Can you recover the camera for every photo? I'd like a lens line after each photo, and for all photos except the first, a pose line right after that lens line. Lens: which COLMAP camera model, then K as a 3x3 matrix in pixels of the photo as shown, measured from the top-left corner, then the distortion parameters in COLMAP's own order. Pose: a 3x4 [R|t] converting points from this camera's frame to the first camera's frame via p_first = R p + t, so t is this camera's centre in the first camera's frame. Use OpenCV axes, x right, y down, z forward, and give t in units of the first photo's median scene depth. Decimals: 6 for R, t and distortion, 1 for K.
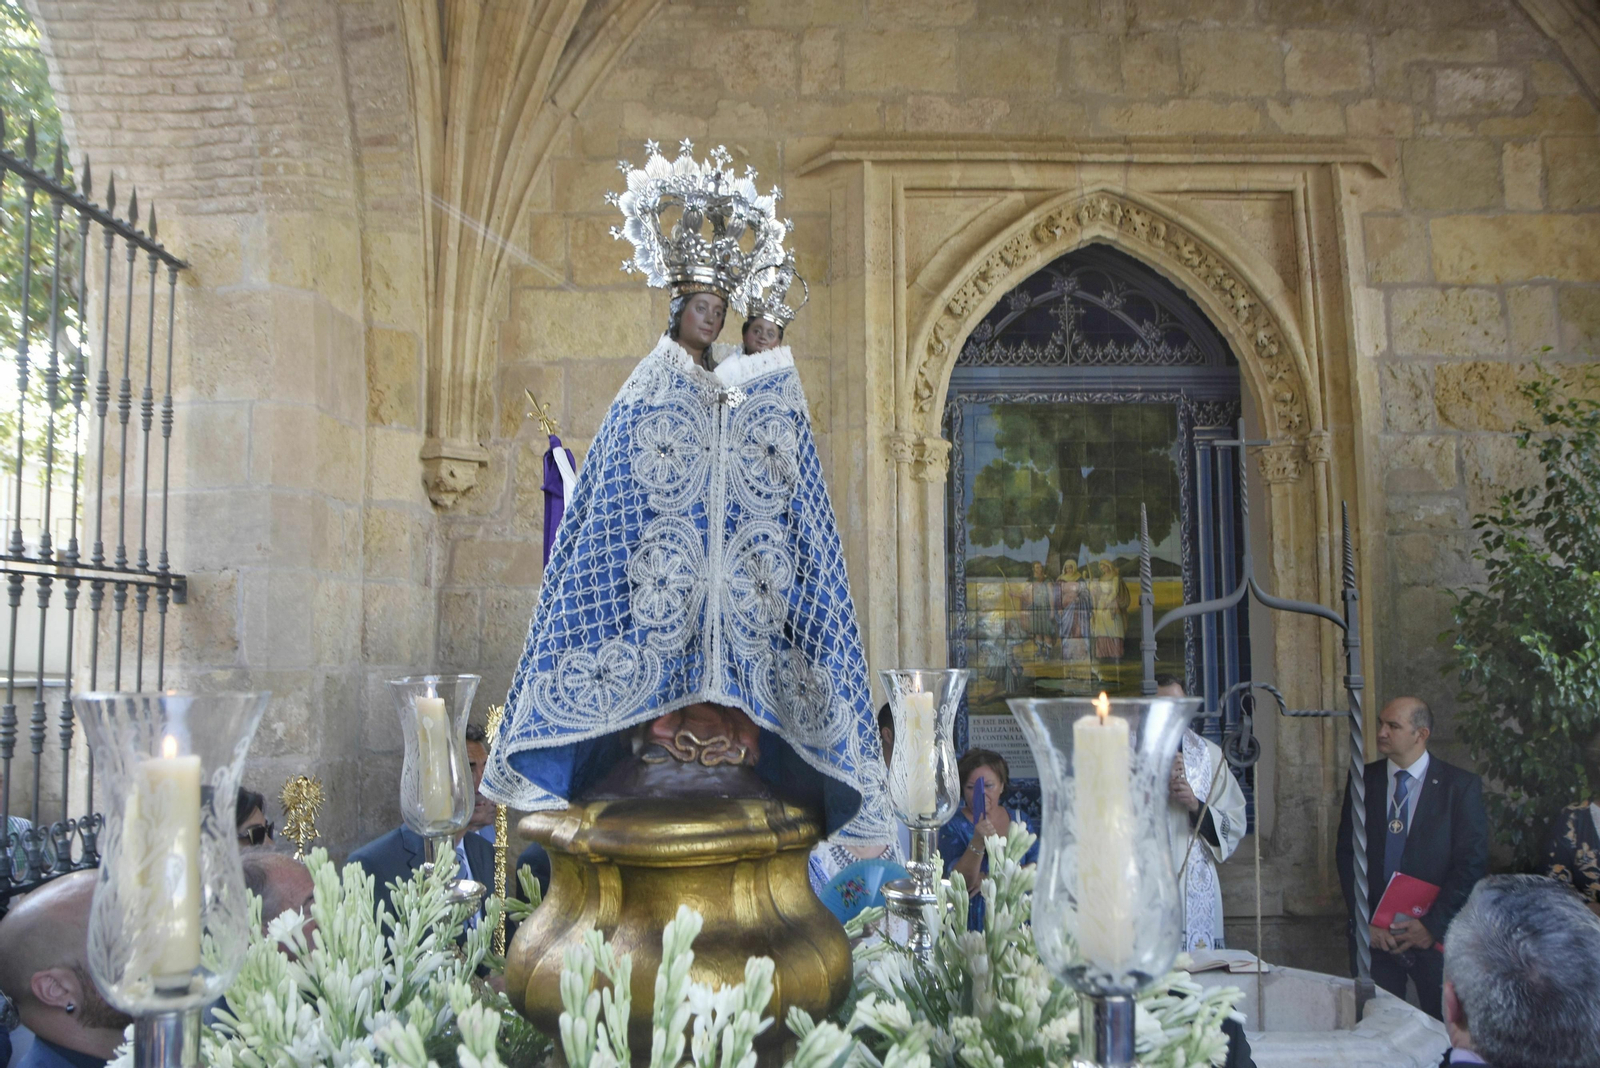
lens RADIAL K [[1184.6, 0, 808.1], [0, 1184.6, 562.8], [0, 0, 1]] dist [-0.091820, 0.046664]
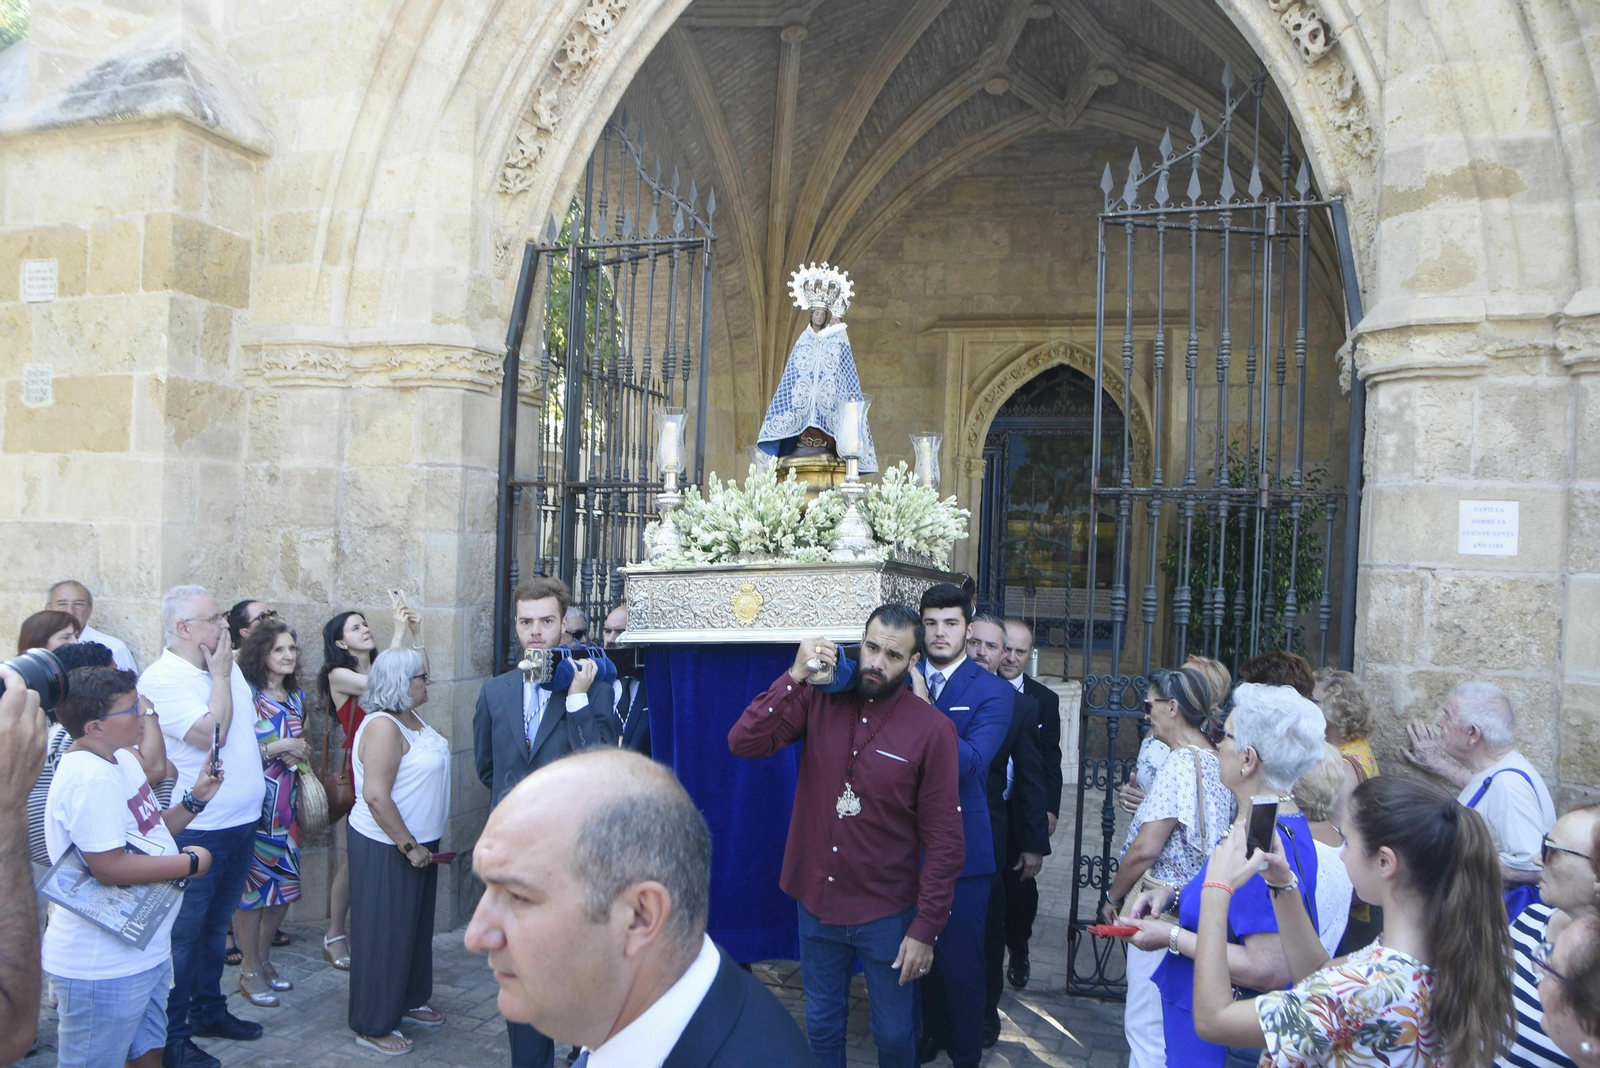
lens RADIAL K [[1184.6, 0, 808.9], [0, 1184.6, 546.3], [0, 0, 1]] dist [-0.091820, 0.046664]
pose [[0.954767, 0.037002, -0.295044, 0.463811], [-0.016193, 0.997225, 0.072663, -0.096872], [0.296914, -0.064599, 0.952717, -1.208631]]
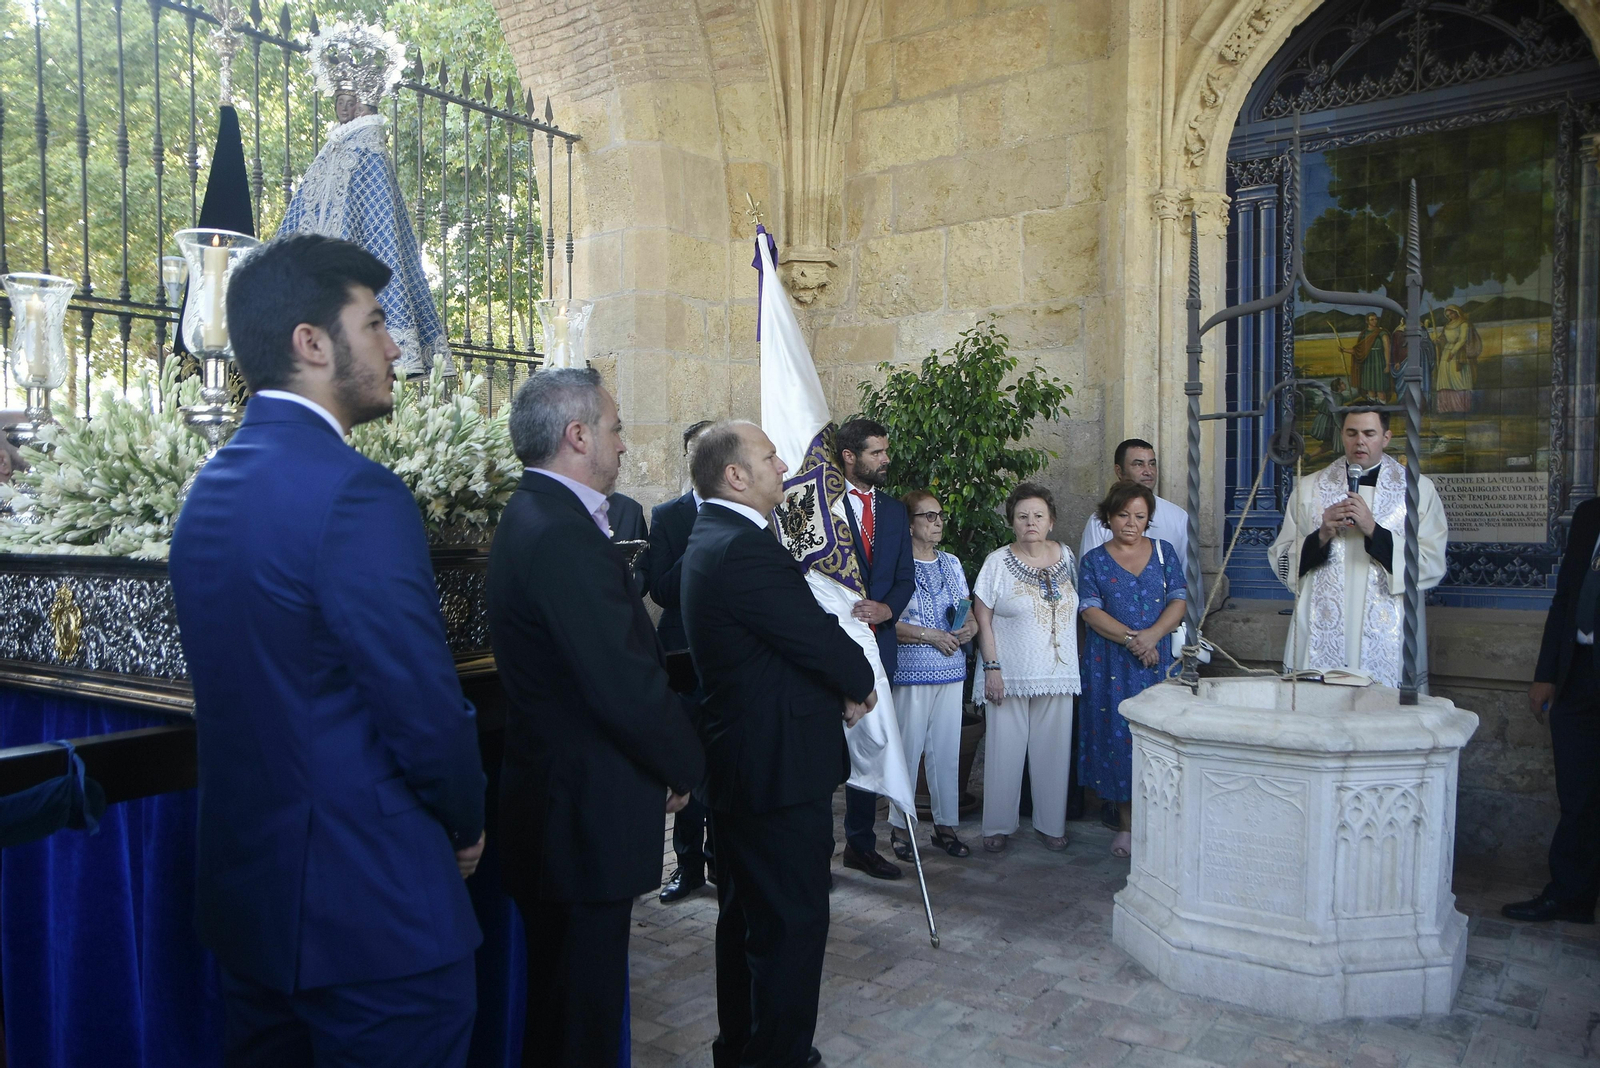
lens RADIAL K [[1209.4, 0, 780.2], [0, 1209.4, 571.3], [0, 0, 1]] dist [-0.131273, 0.118405]
pose [[0.813182, 0.031293, -0.581167, 0.405424], [0.040669, 0.993058, 0.110375, 0.090662], [0.580586, -0.113390, 0.806264, -0.060174]]
